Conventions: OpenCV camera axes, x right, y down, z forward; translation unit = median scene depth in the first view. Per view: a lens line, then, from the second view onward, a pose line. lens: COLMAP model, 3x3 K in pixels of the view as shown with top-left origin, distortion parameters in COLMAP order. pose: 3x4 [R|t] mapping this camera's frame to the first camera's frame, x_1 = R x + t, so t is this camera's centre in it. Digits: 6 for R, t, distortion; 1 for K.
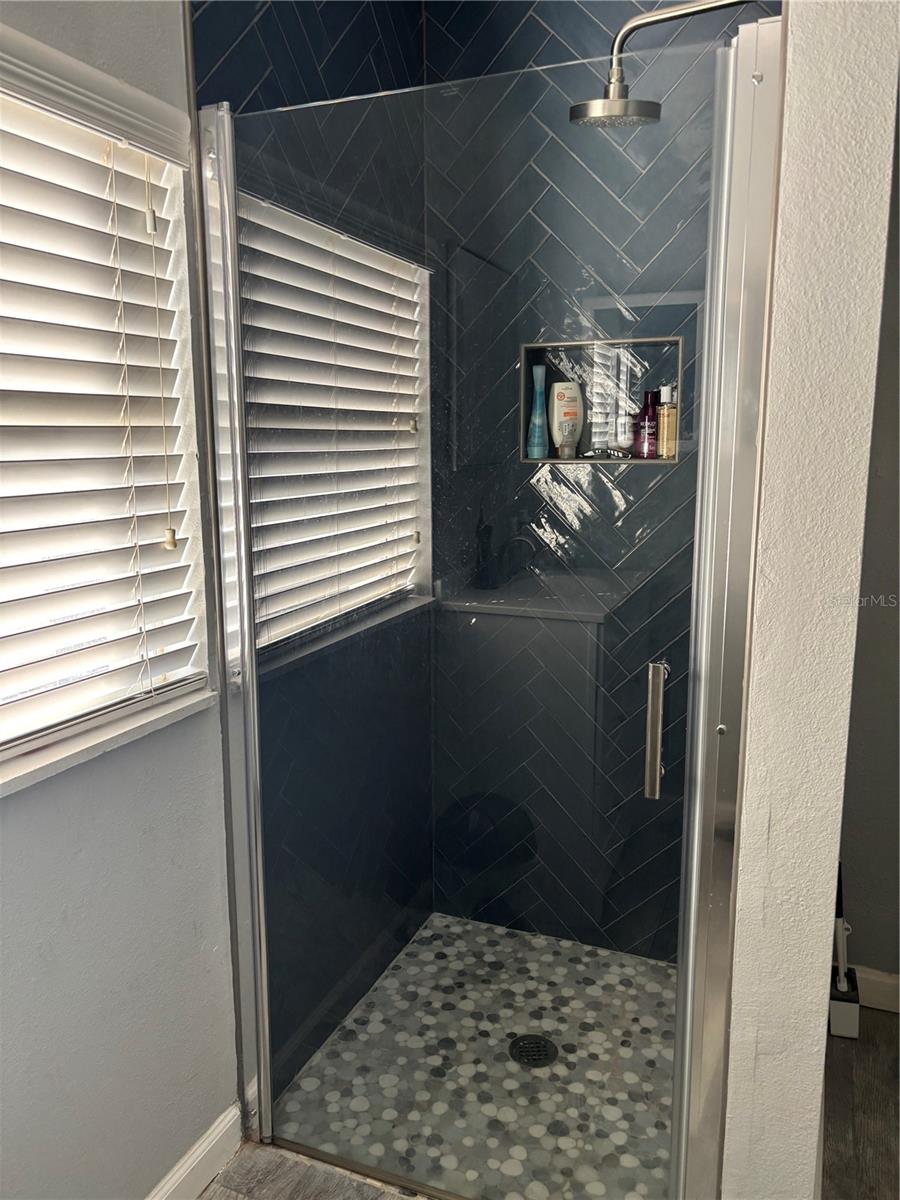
lens RADIAL K [[902.6, 0, 447.7], [0, 902.6, 593.0], [0, 0, 1]] dist [0.027927, -0.030404]
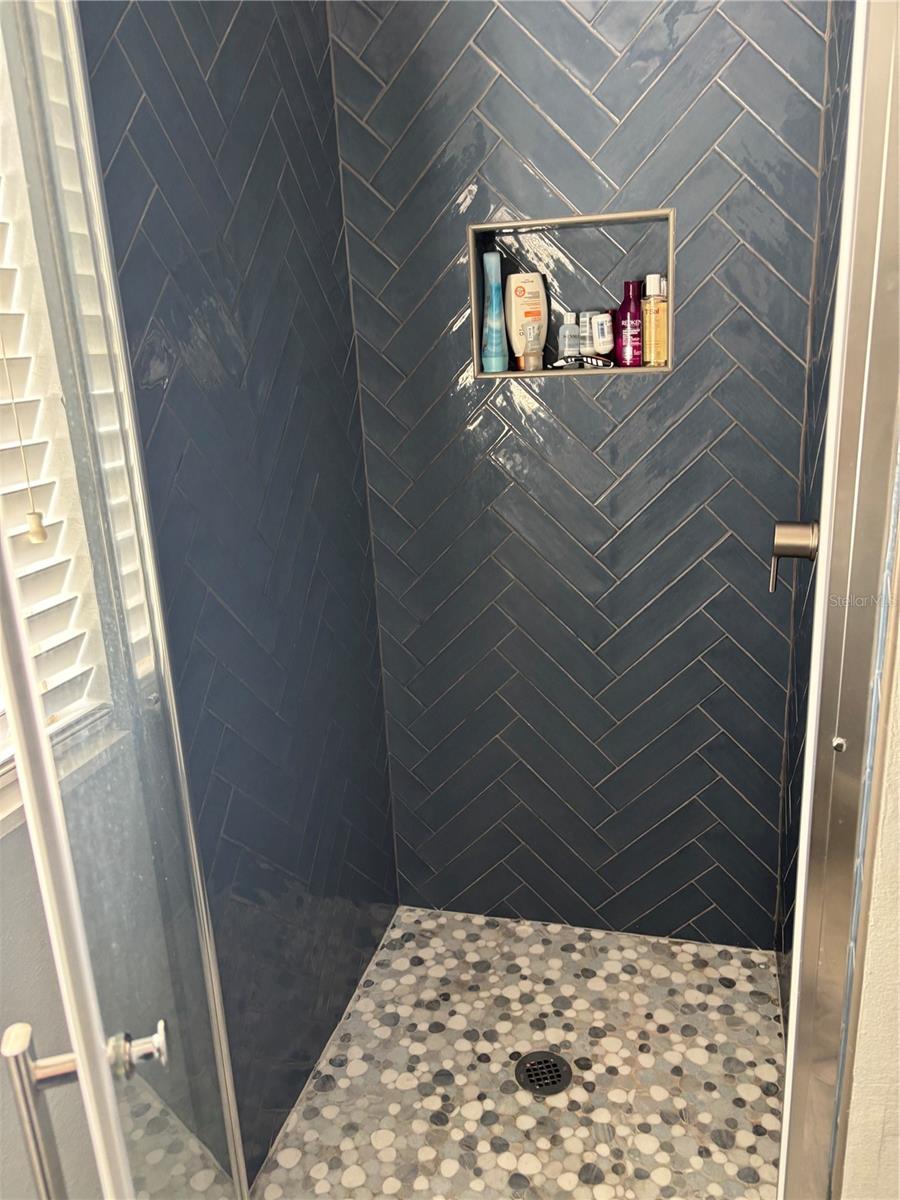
lens RADIAL K [[902.6, 0, 454.9], [0, 902.6, 607.4], [0, 0, 1]] dist [0.027927, -0.030404]
pose [[0.989129, -0.077717, 0.124839, -0.060554], [0.062226, 0.990388, 0.123526, -0.046530], [-0.133239, -0.114415, 0.984457, 0.200896]]
